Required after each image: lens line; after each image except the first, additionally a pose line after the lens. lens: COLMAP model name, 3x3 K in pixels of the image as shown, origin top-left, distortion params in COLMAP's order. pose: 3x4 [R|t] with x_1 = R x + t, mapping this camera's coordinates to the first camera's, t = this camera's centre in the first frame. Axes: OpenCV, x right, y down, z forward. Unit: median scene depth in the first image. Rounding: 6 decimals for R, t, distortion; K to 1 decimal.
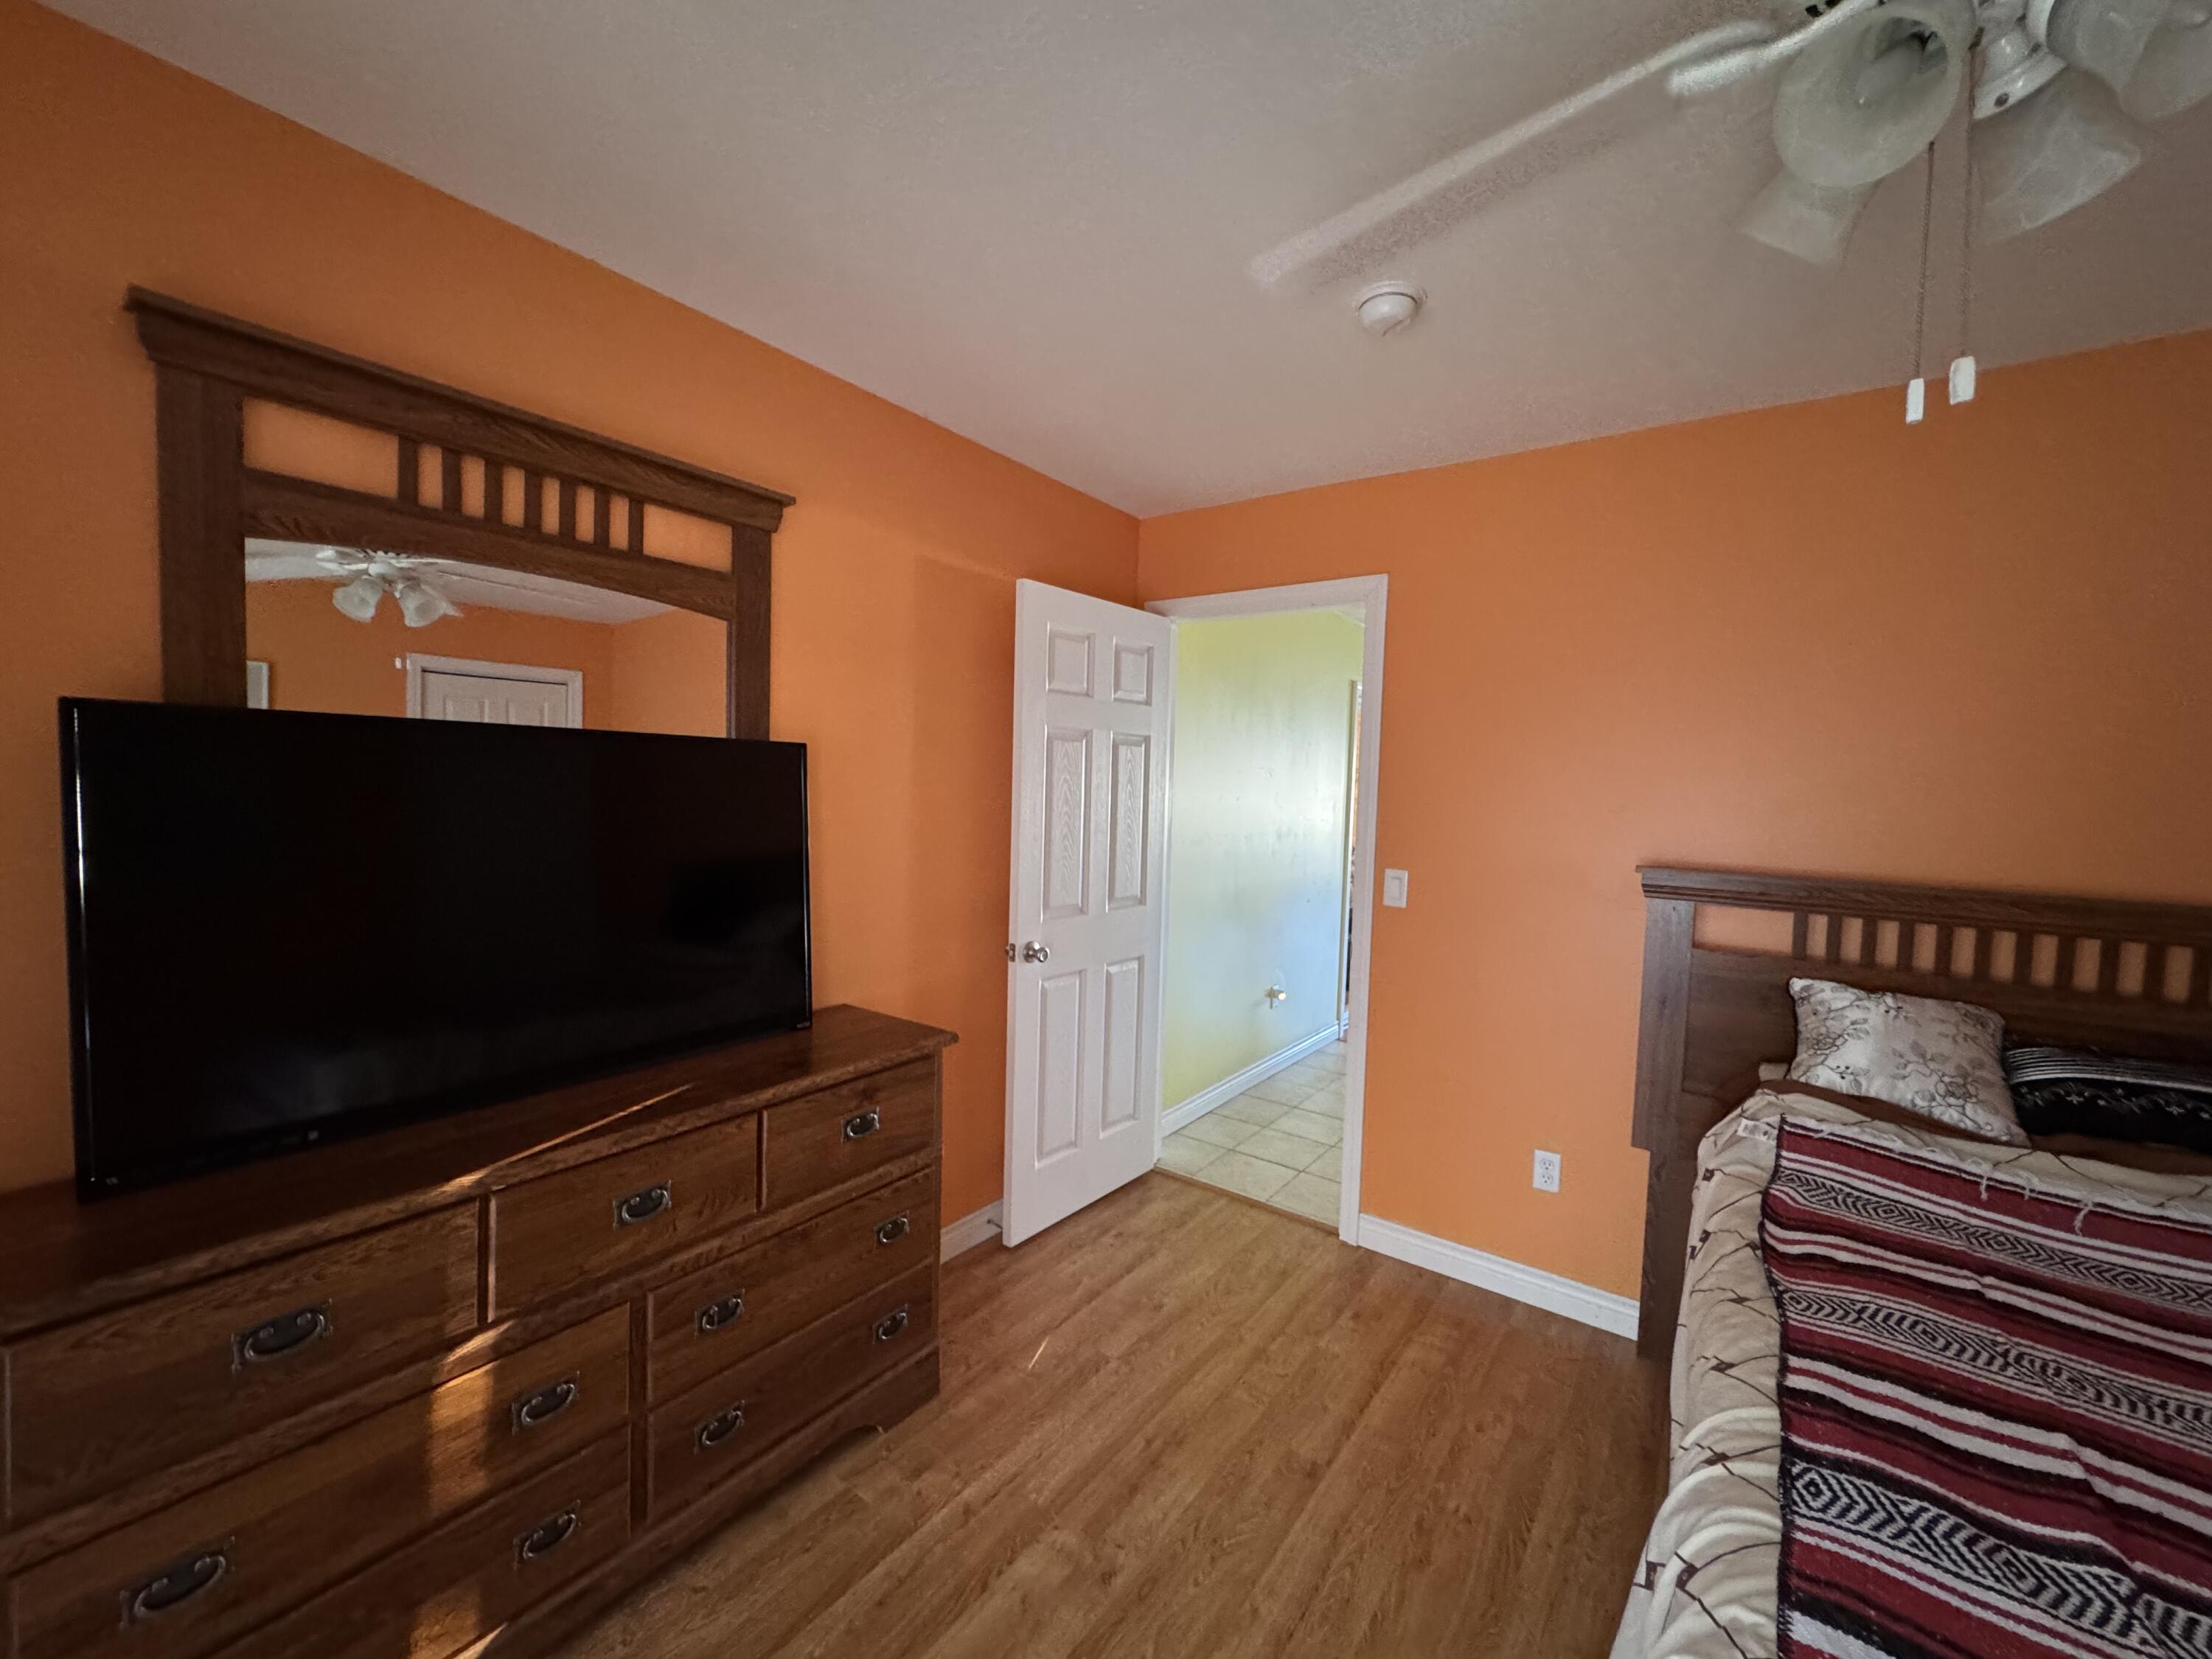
lens RADIAL K [[886.6, 0, 1108.4], [0, 886.6, 822.9], [0, 0, 1]] dist [-0.000021, 0.000148]
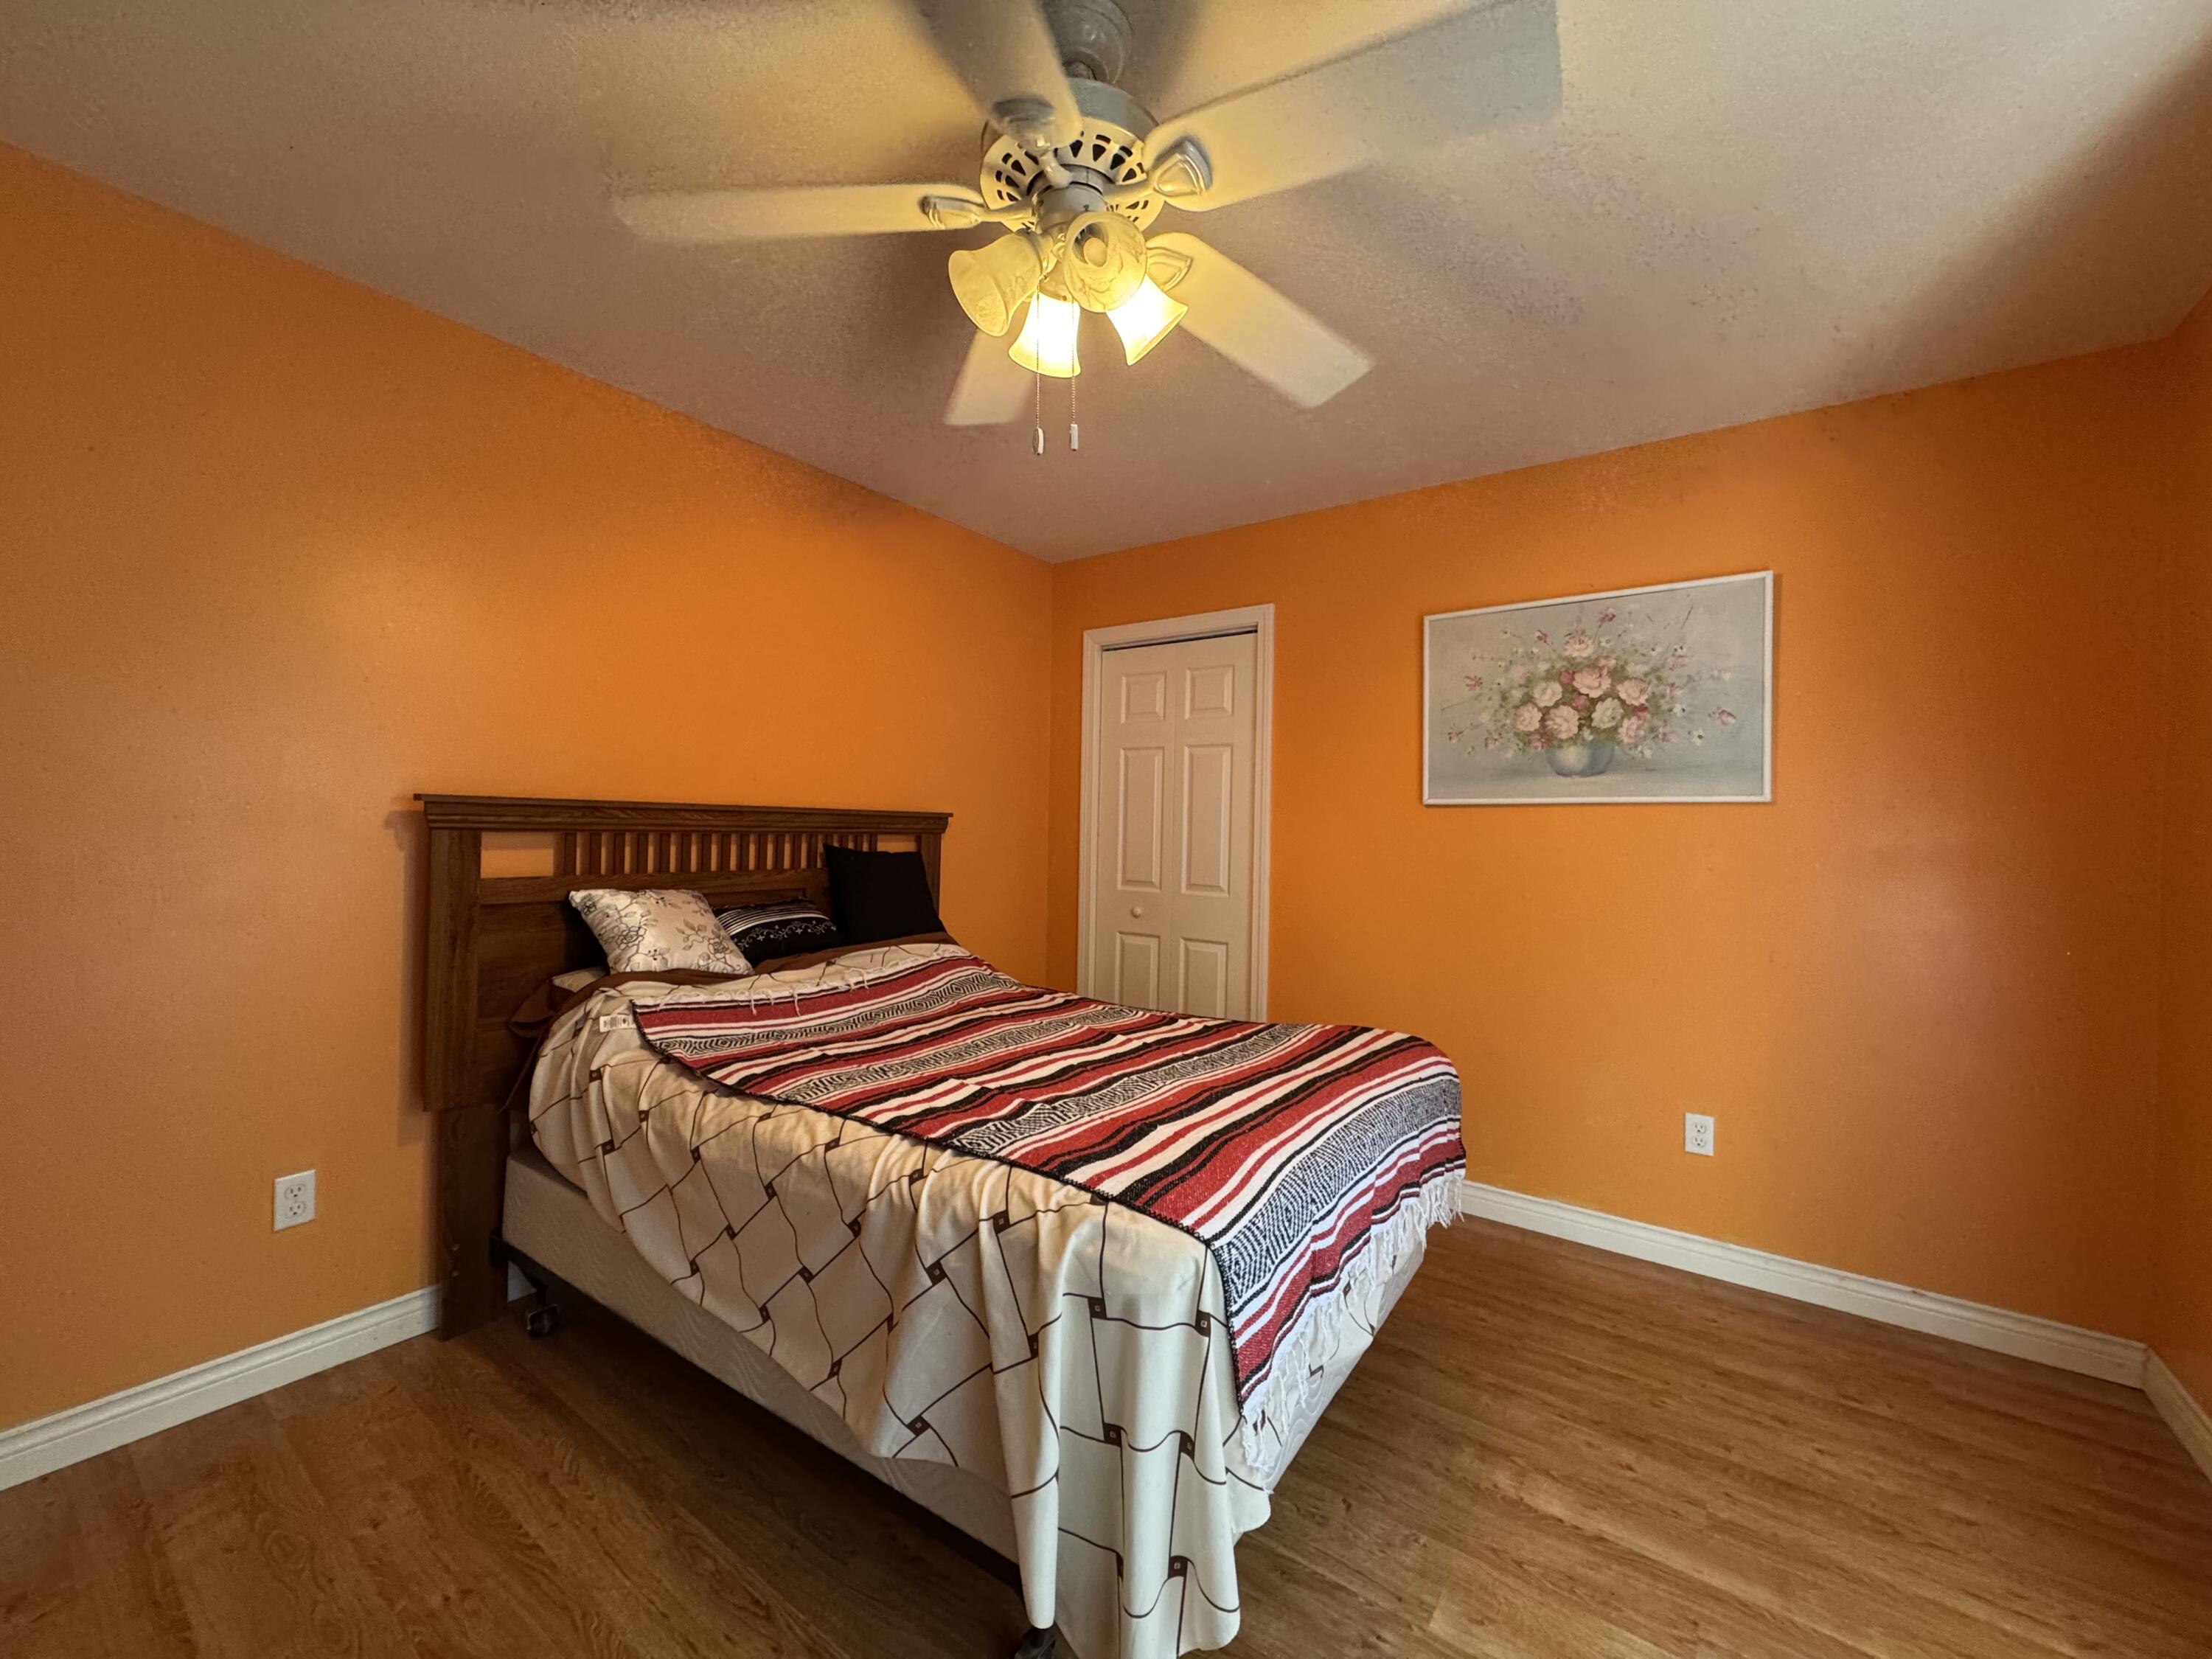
lens RADIAL K [[886.6, 0, 1108.6], [0, 886.6, 831.7], [0, 0, 1]] dist [-0.000021, 0.000148]
pose [[-0.007972, -0.036896, 0.999287, -0.371296], [0.028444, 0.998906, 0.037109, 0.095755], [-0.999564, 0.028719, -0.006914, 0.419230]]
